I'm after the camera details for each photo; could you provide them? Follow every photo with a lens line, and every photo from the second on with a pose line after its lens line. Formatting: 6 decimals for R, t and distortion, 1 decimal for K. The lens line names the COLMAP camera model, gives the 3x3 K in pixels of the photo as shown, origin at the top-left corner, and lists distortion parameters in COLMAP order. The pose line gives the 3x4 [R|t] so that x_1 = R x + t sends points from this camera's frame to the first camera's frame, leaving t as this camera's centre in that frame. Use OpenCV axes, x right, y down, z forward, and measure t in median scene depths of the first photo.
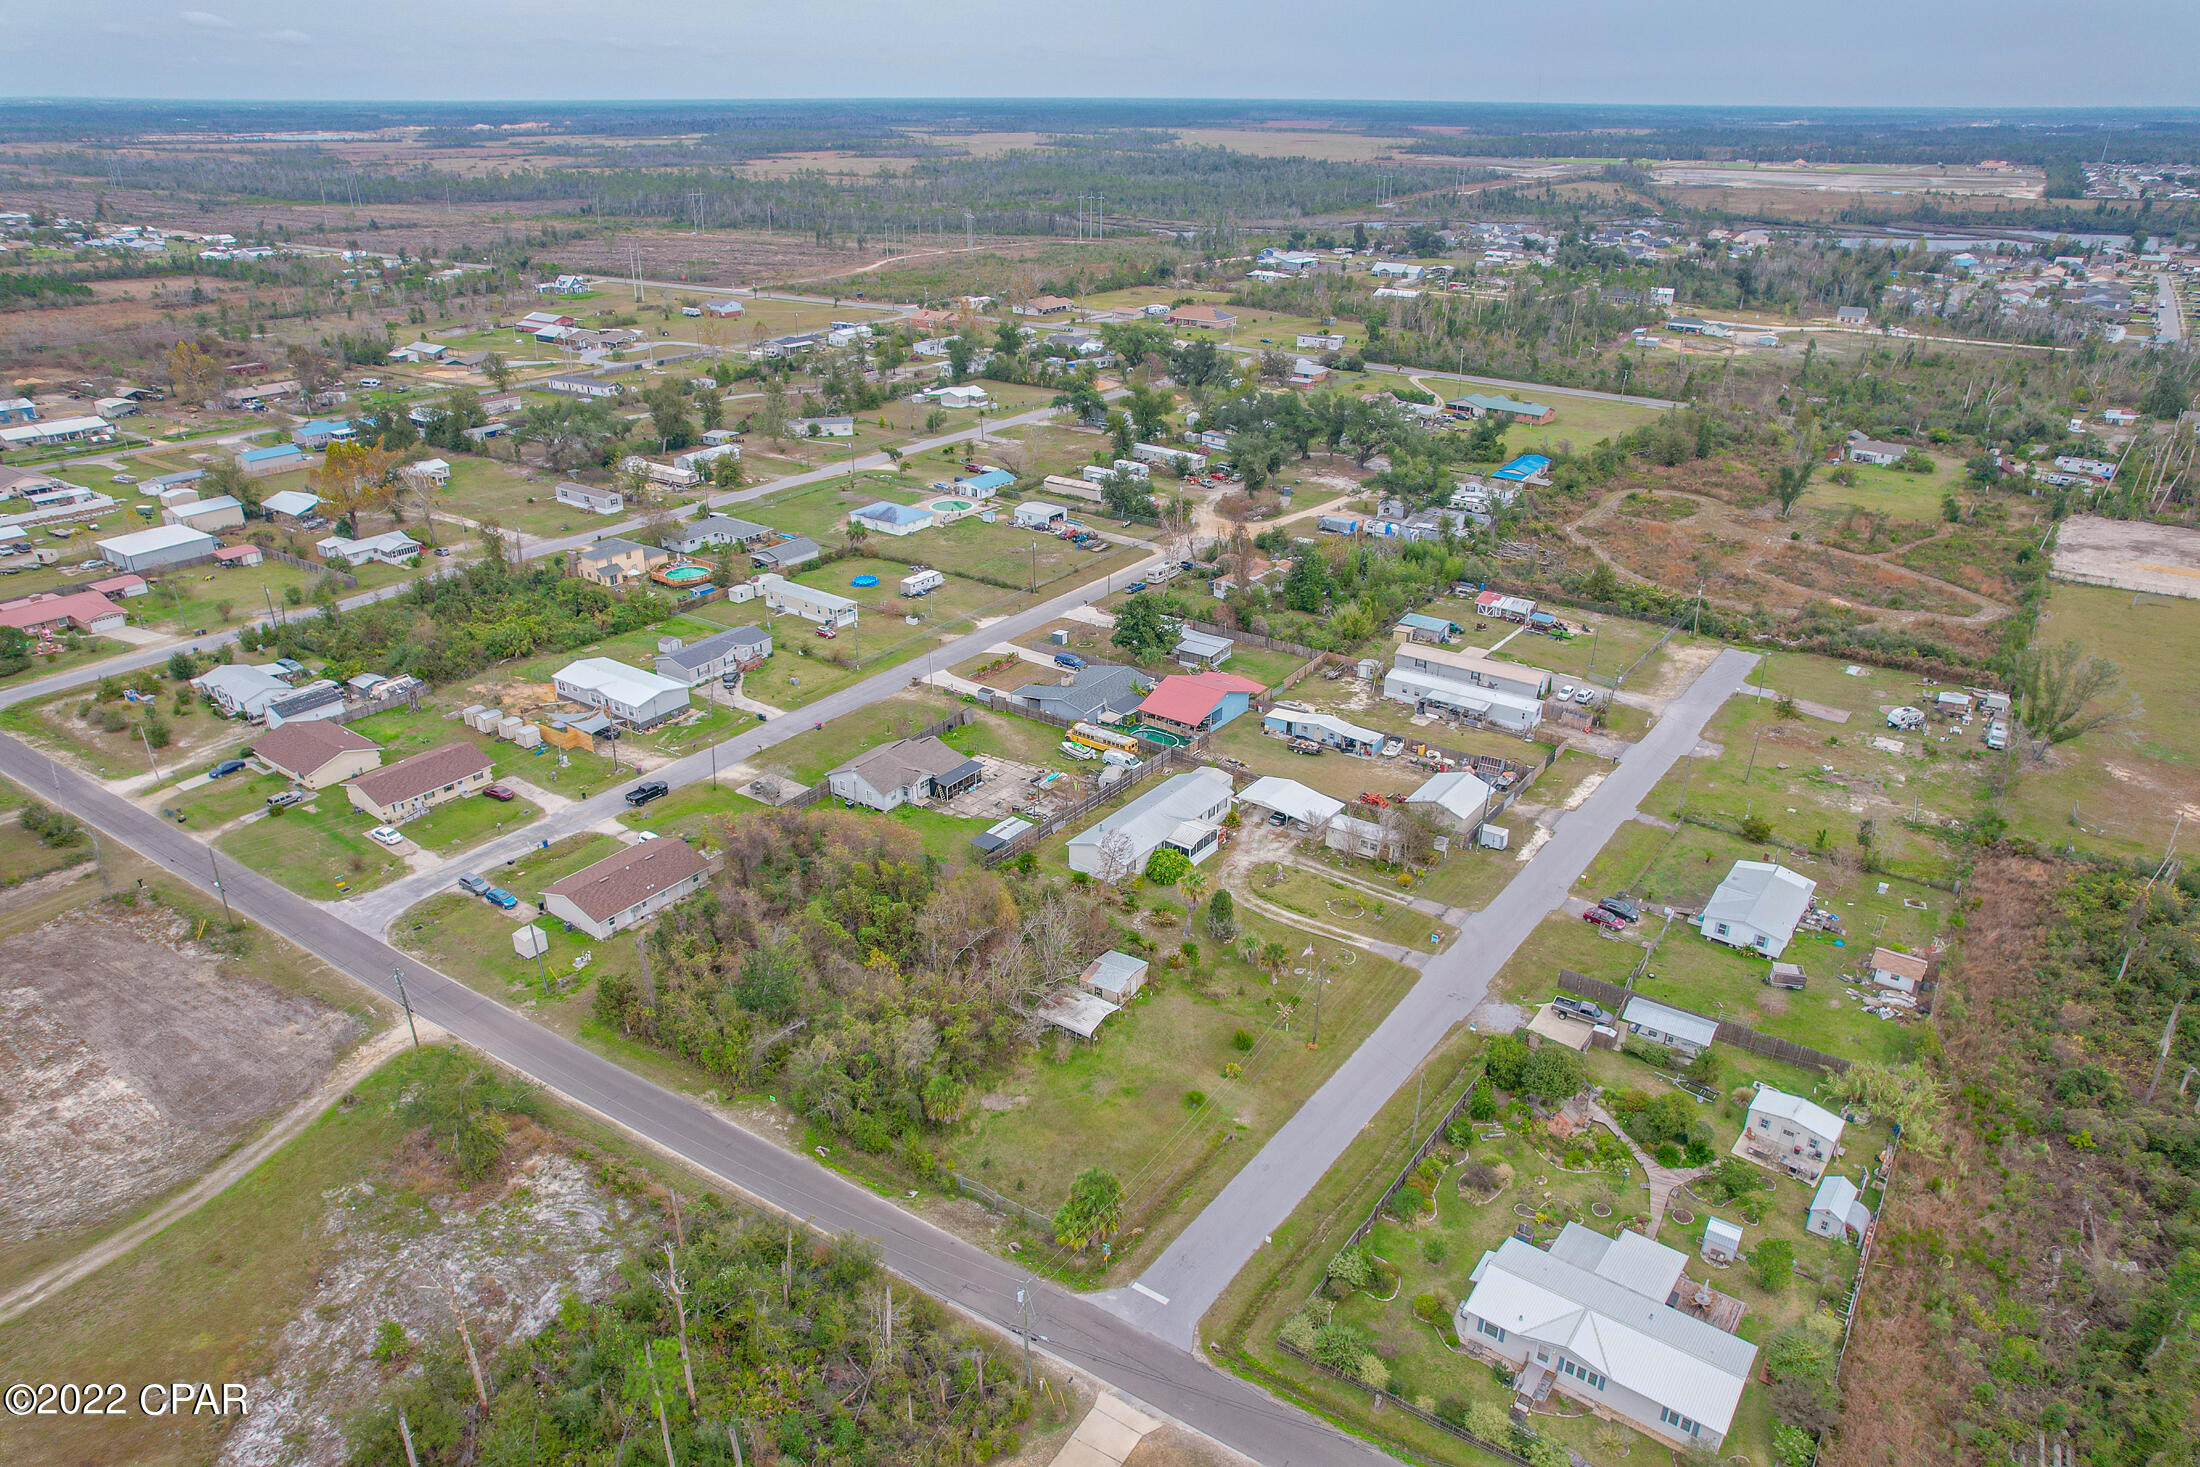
lens RADIAL K [[1409.5, 0, 1107.4], [0, 1409.5, 744.5], [0, 0, 1]] dist [-0.076252, 0.068562]
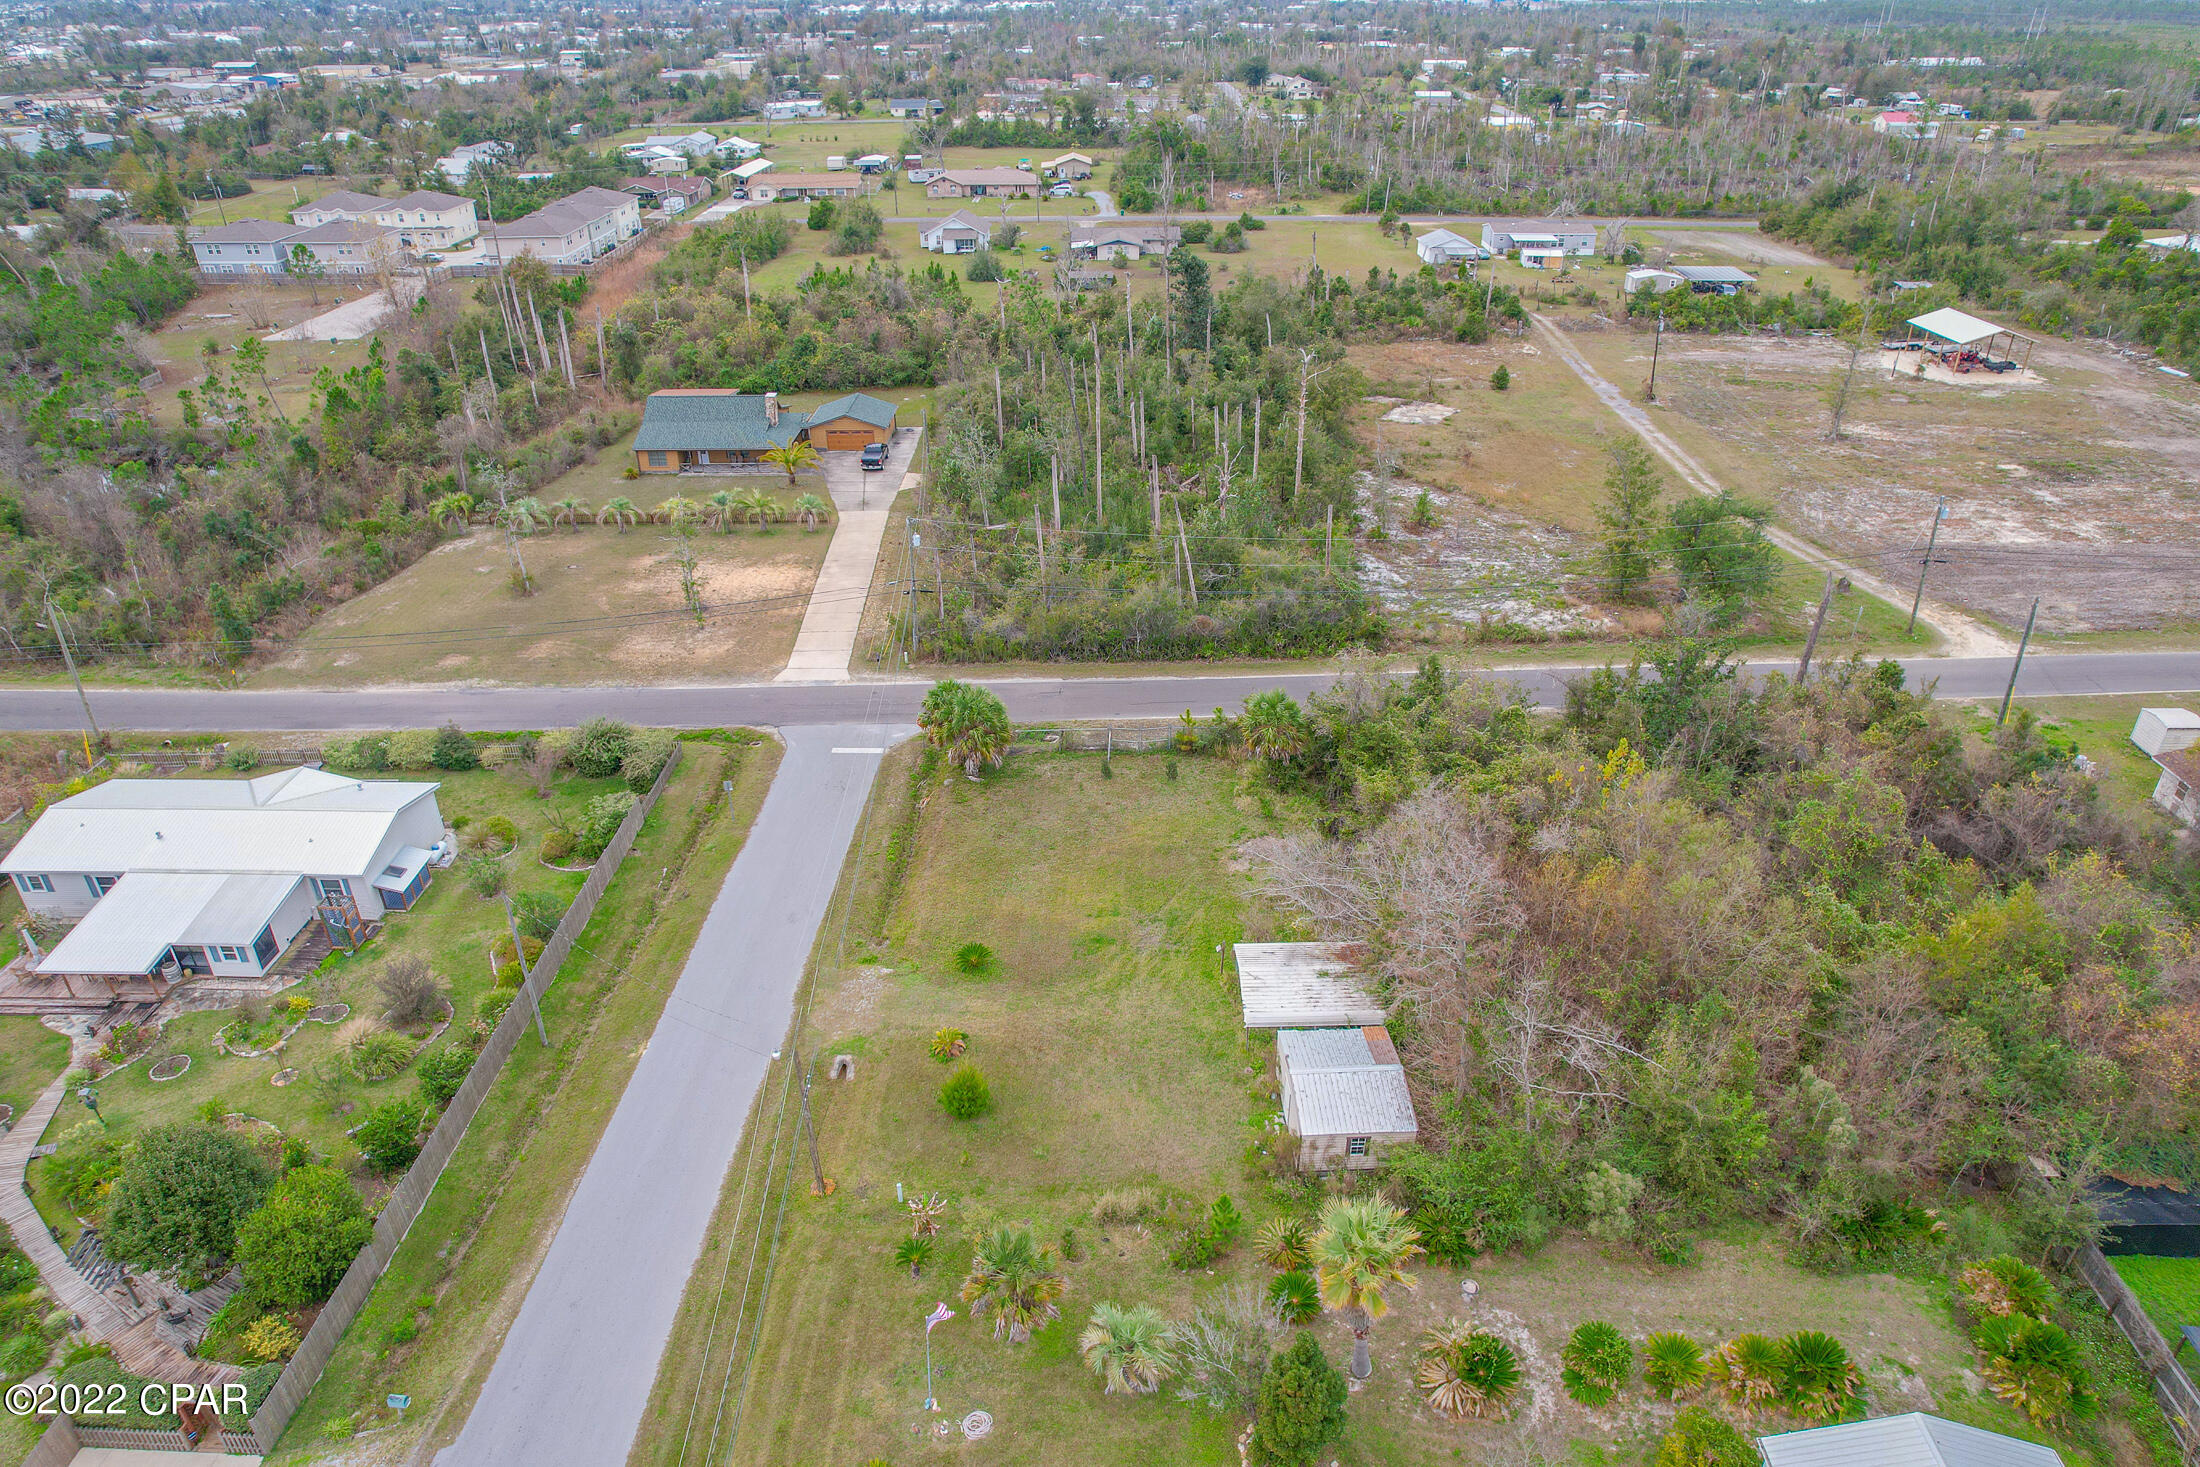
lens RADIAL K [[1409.5, 0, 1107.4], [0, 1409.5, 744.5], [0, 0, 1]] dist [-0.076252, 0.068562]
pose [[-0.824498, 0.275946, -0.494021, 0.156316], [-0.239005, 0.621519, 0.746050, -0.121338], [0.512913, 0.733190, -0.446488, 0.726853]]
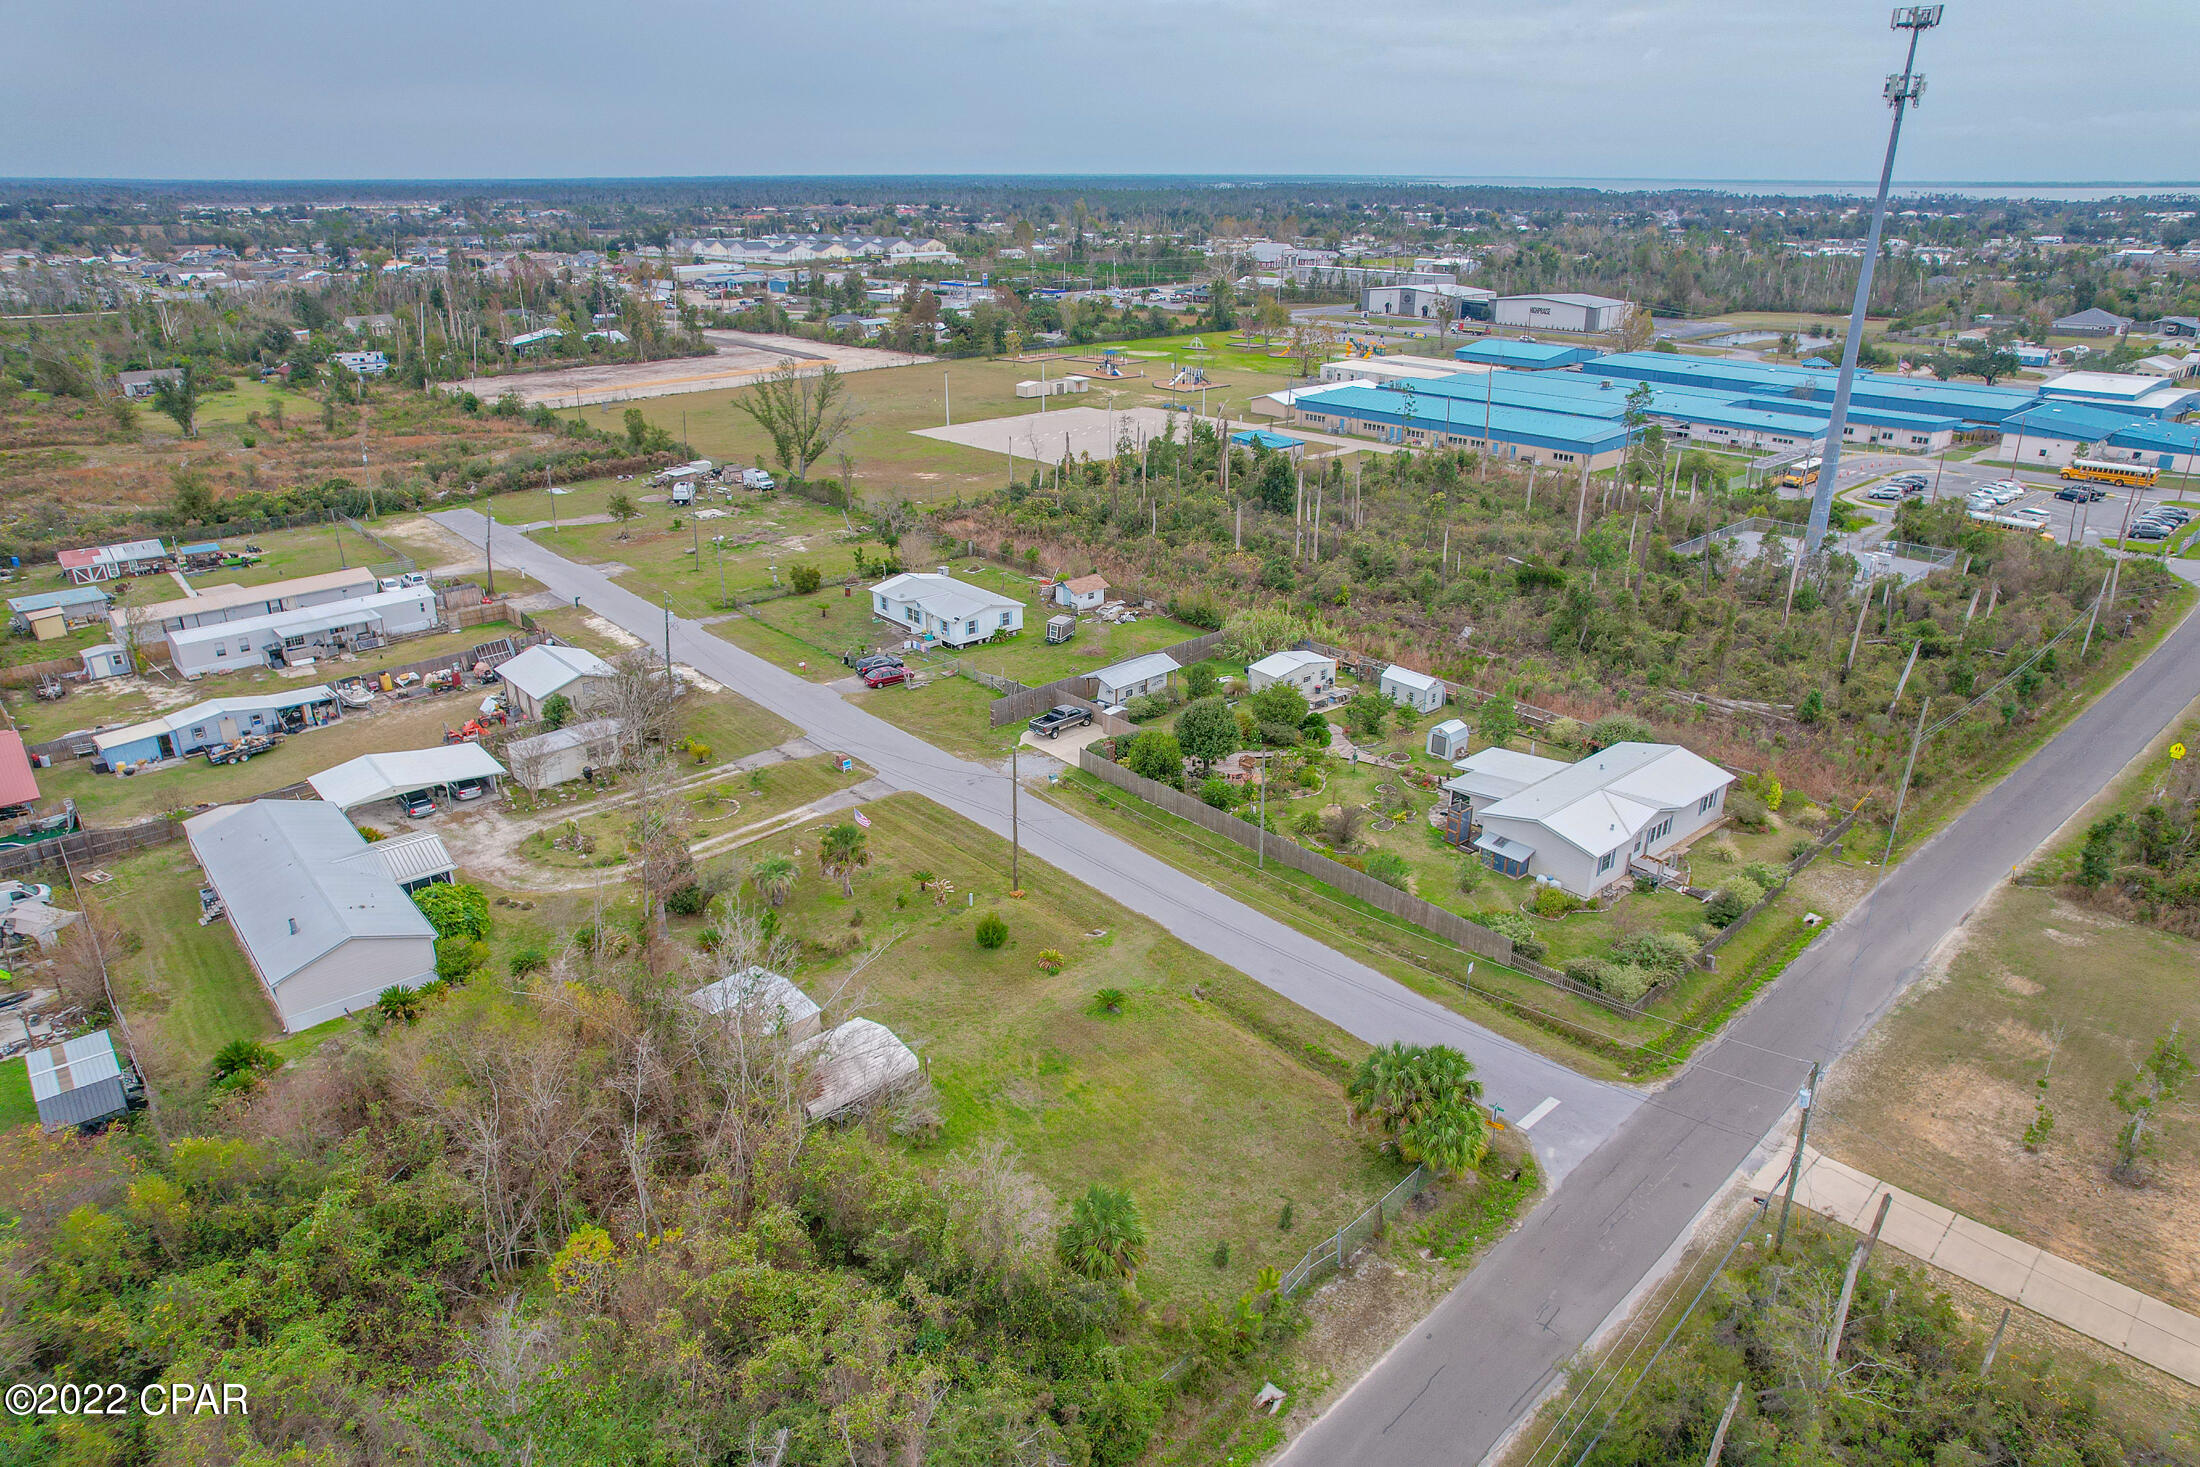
lens RADIAL K [[1409.5, 0, 1107.4], [0, 1409.5, 744.5], [0, 0, 1]] dist [-0.076252, 0.068562]
pose [[0.212172, -0.374196, 0.902752, -0.266543], [0.414942, 0.870869, 0.263457, -0.001418], [-0.884763, 0.318692, 0.340044, 0.460908]]
